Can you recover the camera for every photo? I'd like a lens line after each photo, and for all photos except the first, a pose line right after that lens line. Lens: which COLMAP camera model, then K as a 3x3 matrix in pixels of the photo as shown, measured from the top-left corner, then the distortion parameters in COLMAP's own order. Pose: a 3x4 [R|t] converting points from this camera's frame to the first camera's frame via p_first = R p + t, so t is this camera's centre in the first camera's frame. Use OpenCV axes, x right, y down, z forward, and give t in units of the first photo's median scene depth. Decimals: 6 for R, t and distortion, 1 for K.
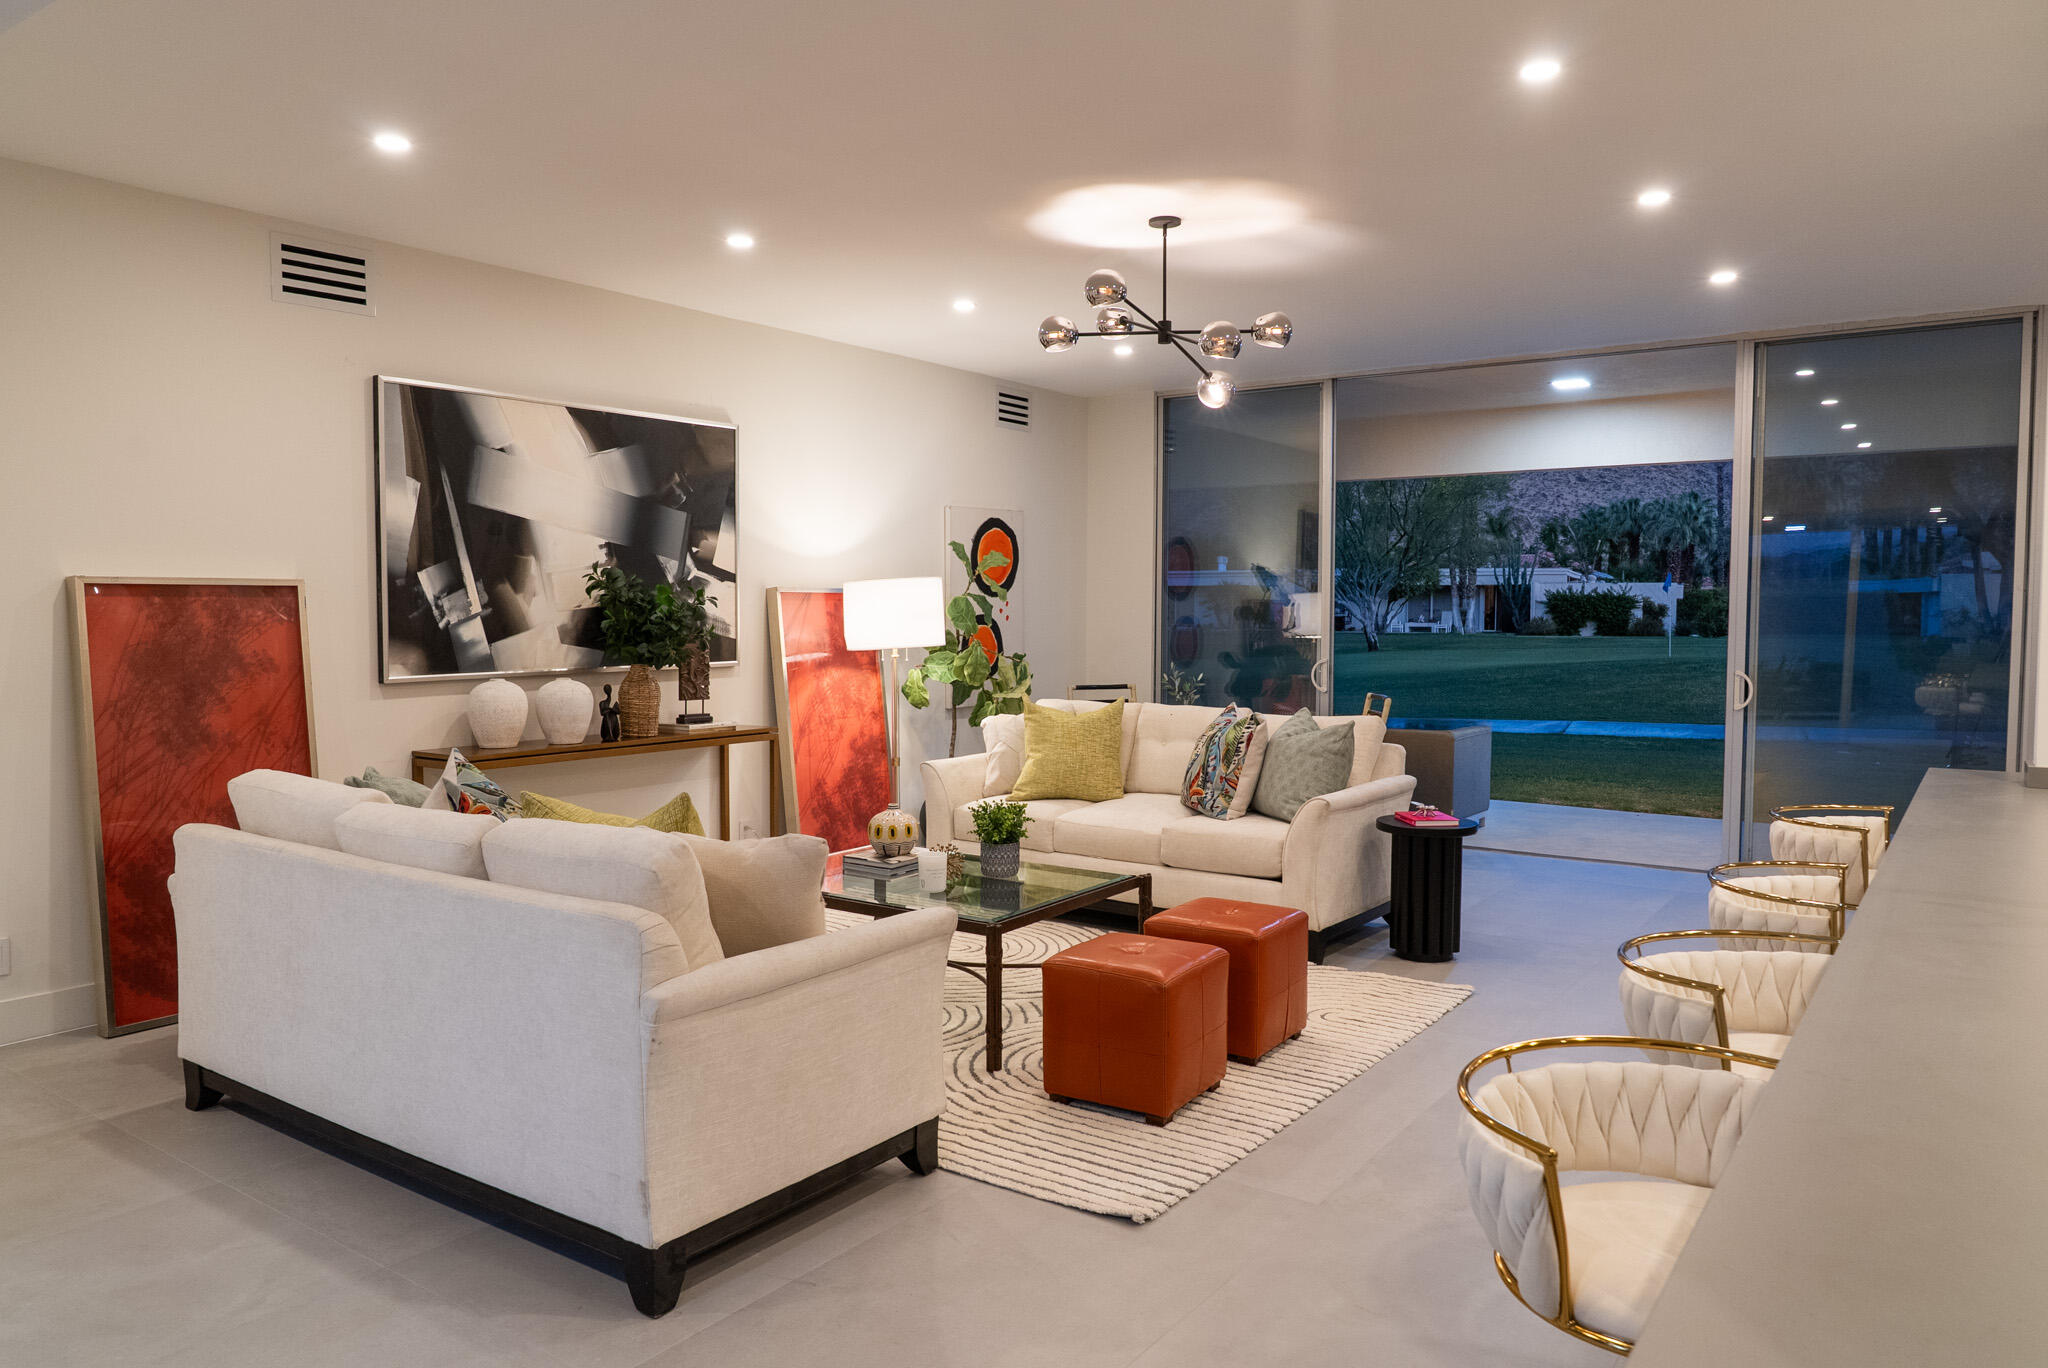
lens RADIAL K [[1399.1, 0, 1017.2], [0, 1399.1, 676.9], [0, 0, 1]] dist [-0.009665, 0.006203]
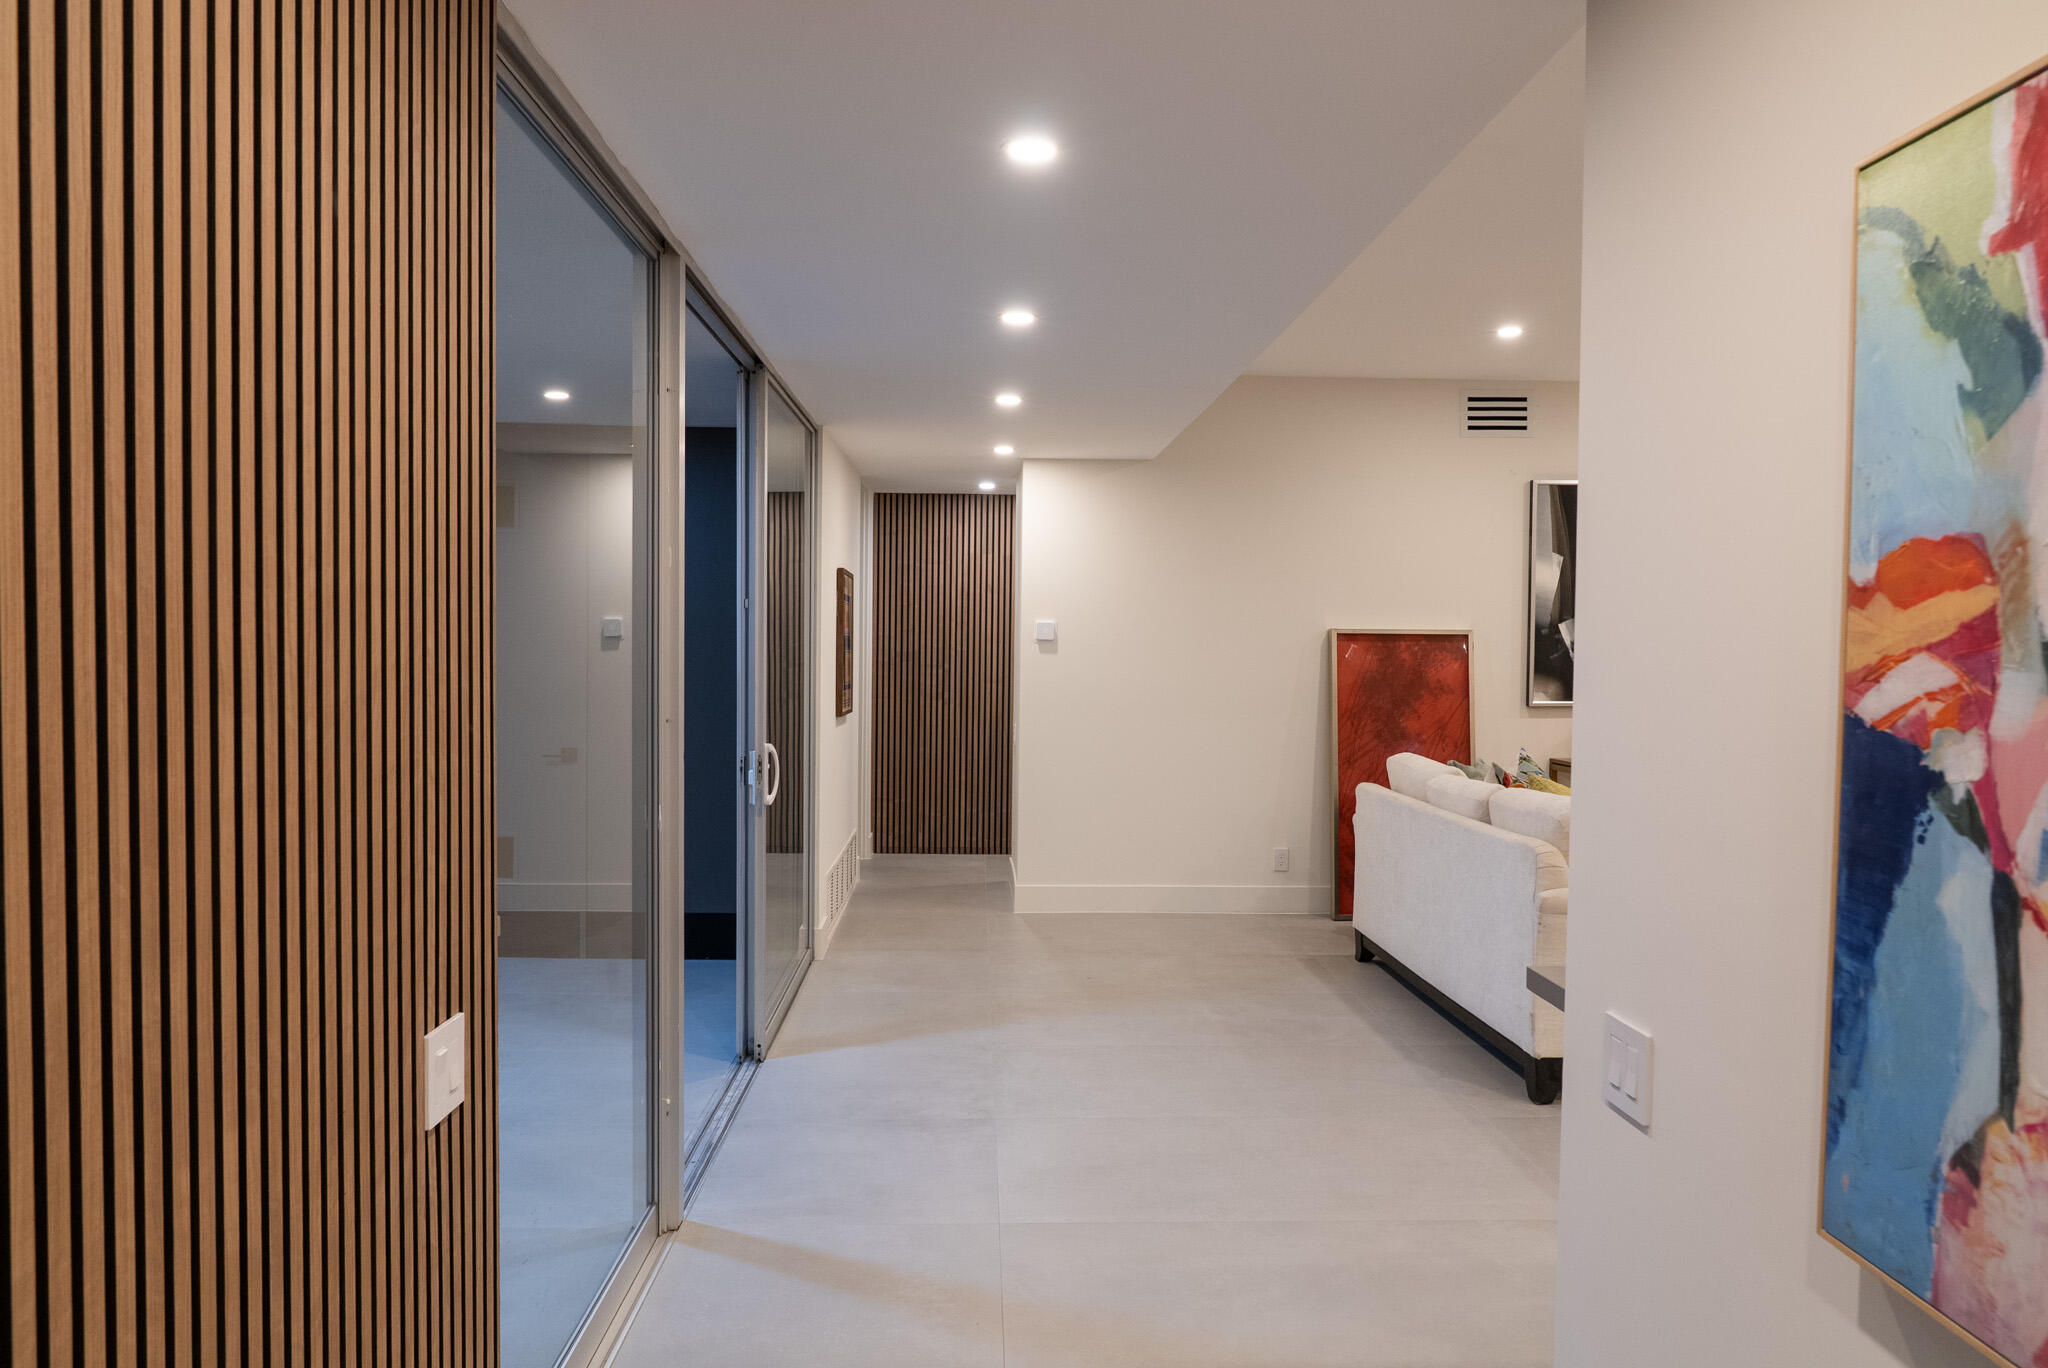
lens RADIAL K [[1399.1, 0, 1024.6], [0, 1399.1, 684.3], [0, 0, 1]] dist [-0.009665, 0.006203]
pose [[0.618408, 0.026258, -0.785418, 0.277952], [-0.047713, 0.998852, -0.004174, 0.011273], [0.784407, 0.040055, 0.618951, -0.201531]]
